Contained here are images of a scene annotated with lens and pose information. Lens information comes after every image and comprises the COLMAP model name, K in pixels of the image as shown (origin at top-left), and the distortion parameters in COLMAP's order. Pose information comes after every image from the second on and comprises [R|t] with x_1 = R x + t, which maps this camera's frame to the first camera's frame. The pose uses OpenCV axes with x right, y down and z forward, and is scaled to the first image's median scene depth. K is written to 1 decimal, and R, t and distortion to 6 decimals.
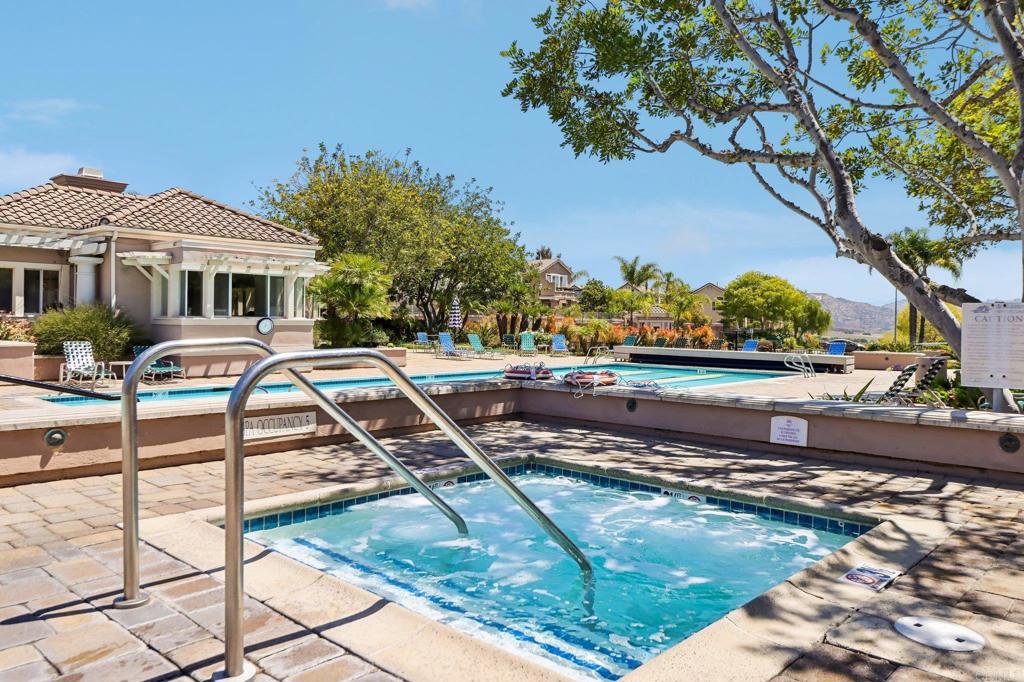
lens RADIAL K [[741.3, 0, 512.0], [0, 741.3, 341.0], [0, 0, 1]] dist [0.000488, -0.000064]
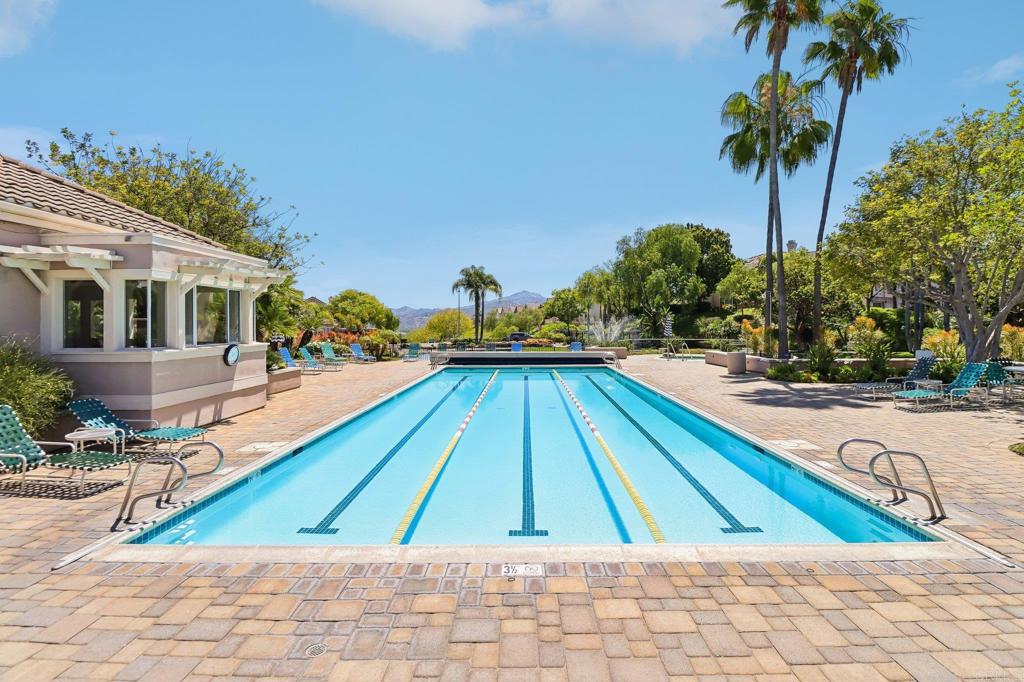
lens RADIAL K [[513.2, 0, 513.4], [0, 513.2, 320.5], [0, 0, 1]] dist [-0.001397, -0.000160]
pose [[0.744005, -0.010339, 0.668094, -0.473598], [0.030779, 0.999349, -0.018811, -0.037226], [-0.667464, 0.034559, 0.743839, 0.412013]]
